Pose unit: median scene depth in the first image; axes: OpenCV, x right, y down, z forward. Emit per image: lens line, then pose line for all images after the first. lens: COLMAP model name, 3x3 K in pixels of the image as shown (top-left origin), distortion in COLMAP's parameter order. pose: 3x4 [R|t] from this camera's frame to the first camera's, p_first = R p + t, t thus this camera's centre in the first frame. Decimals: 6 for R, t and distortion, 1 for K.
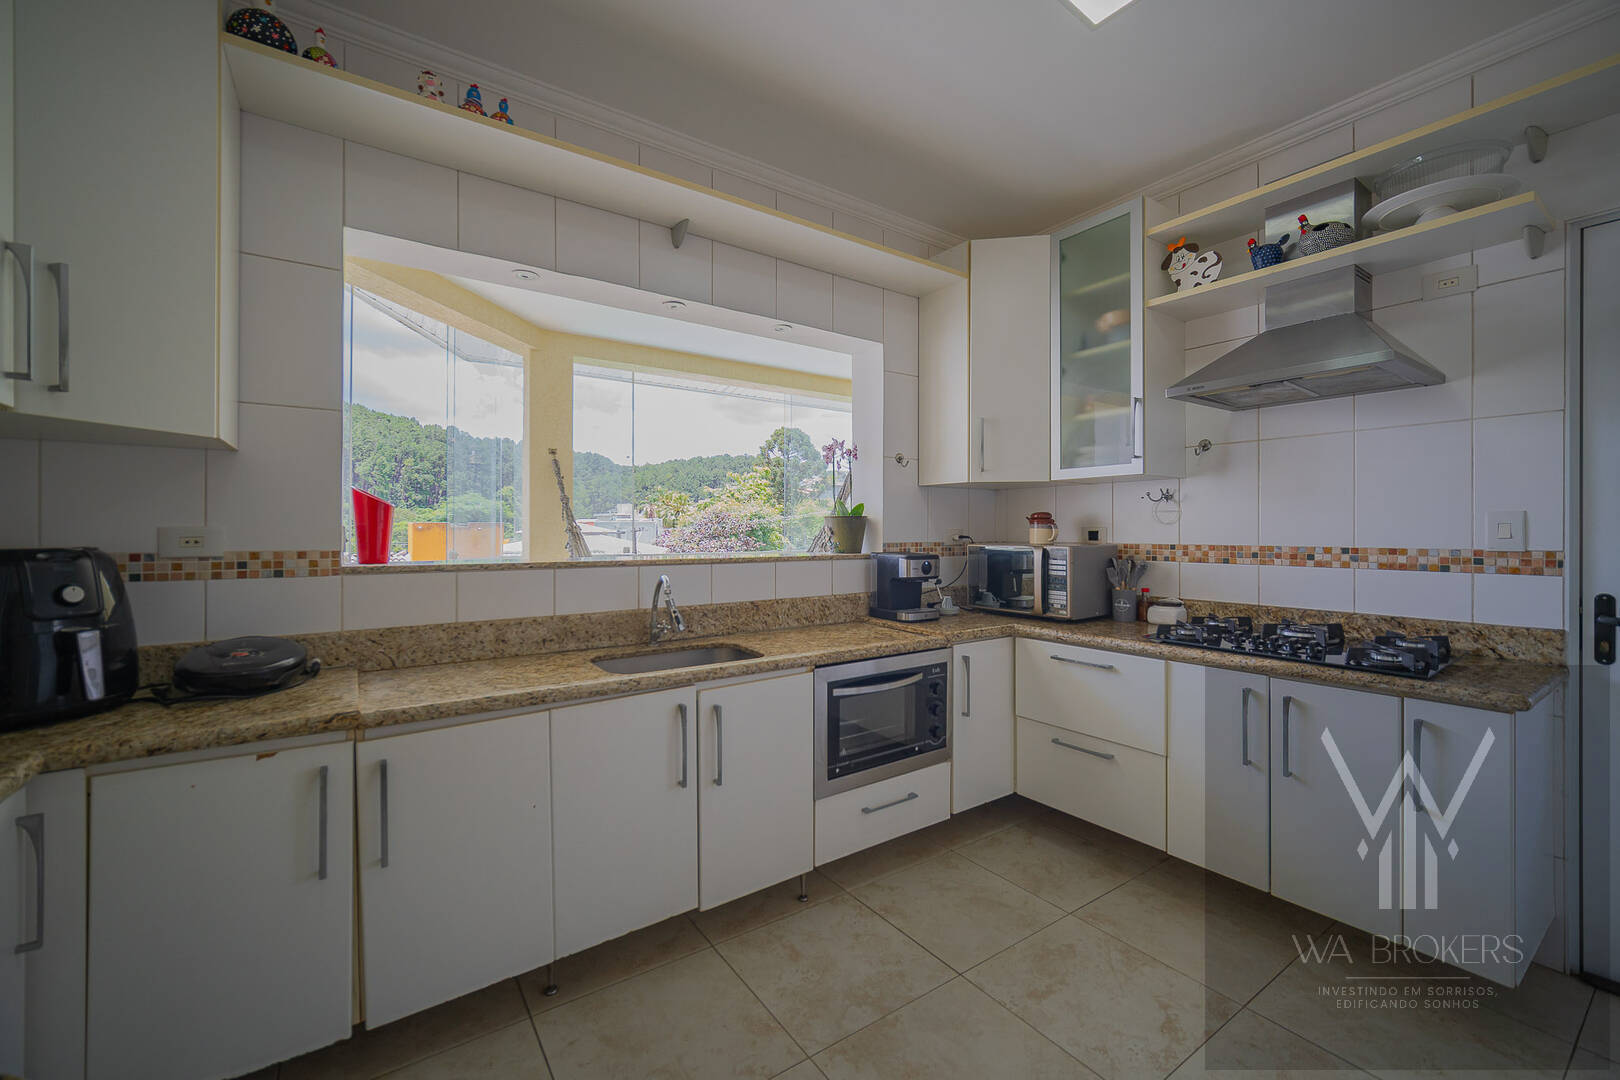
lens RADIAL K [[649.6, 0, 797.2], [0, 649.6, 525.3], [0, 0, 1]] dist [0.000692, -0.001312]
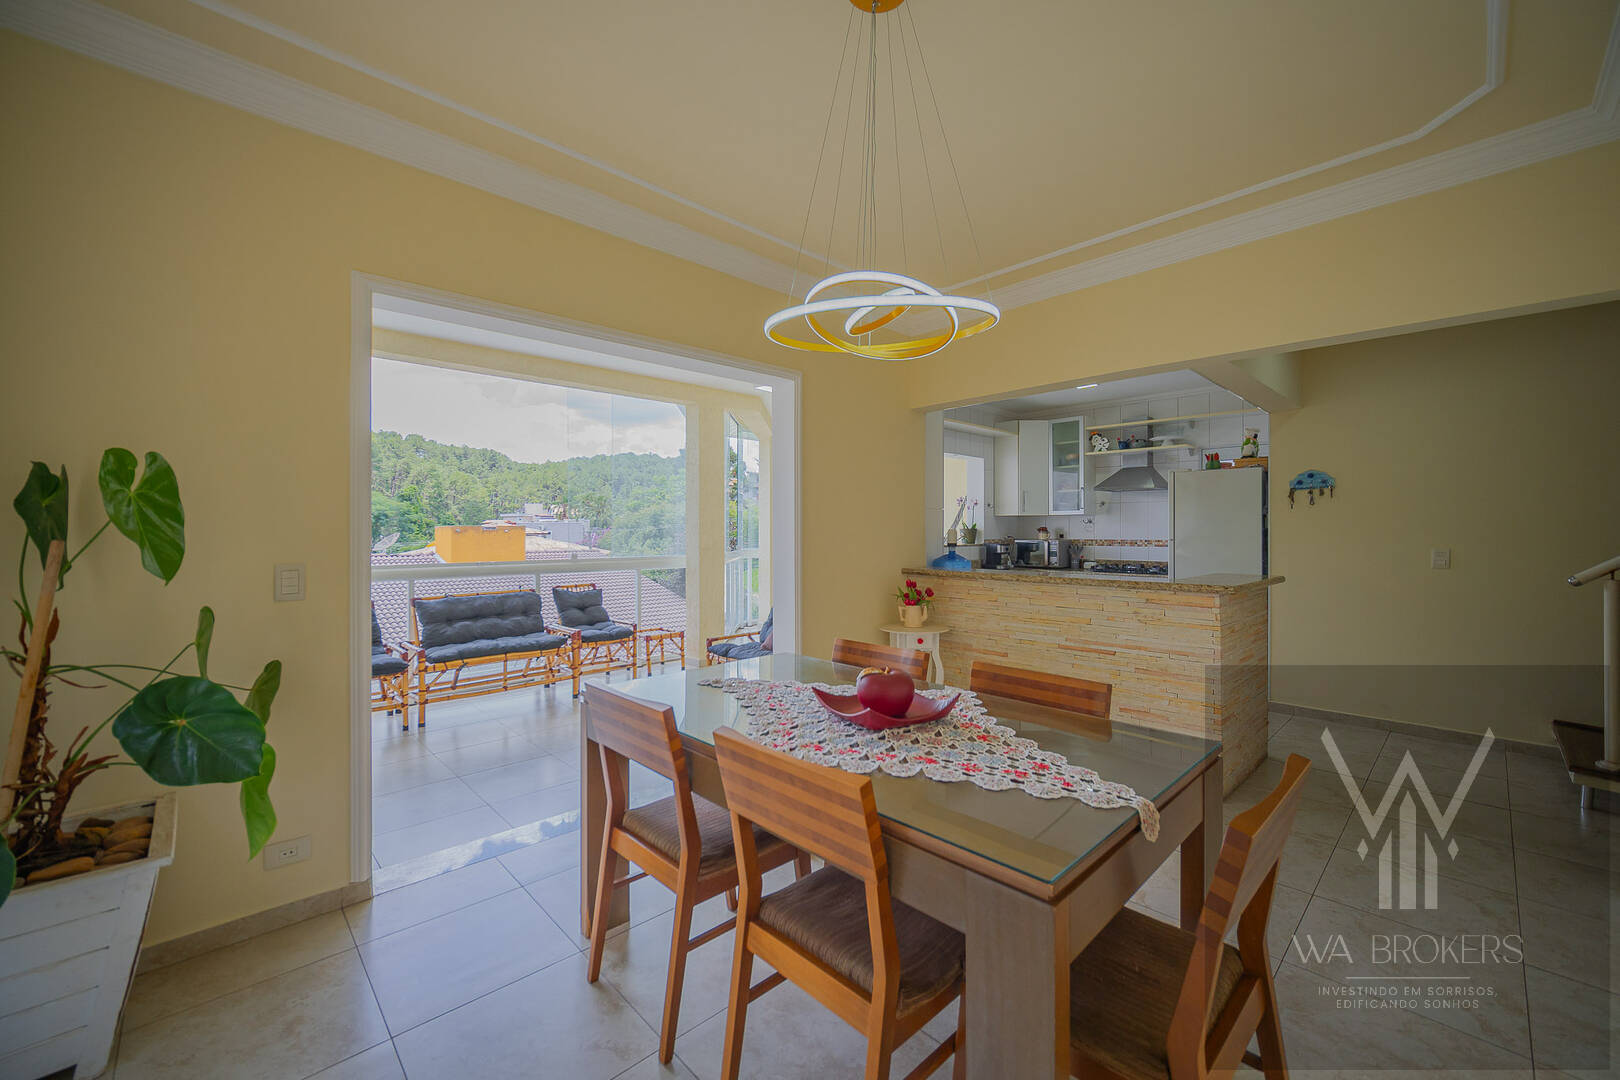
lens RADIAL K [[649.6, 0, 800.5], [0, 649.6, 534.0], [0, 0, 1]] dist [0.000692, -0.001312]
pose [[0.988344, -0.006031, 0.152117, -1.120823], [0.003708, 0.999872, 0.015550, -0.043014], [-0.152192, -0.014805, 0.988240, -1.614861]]
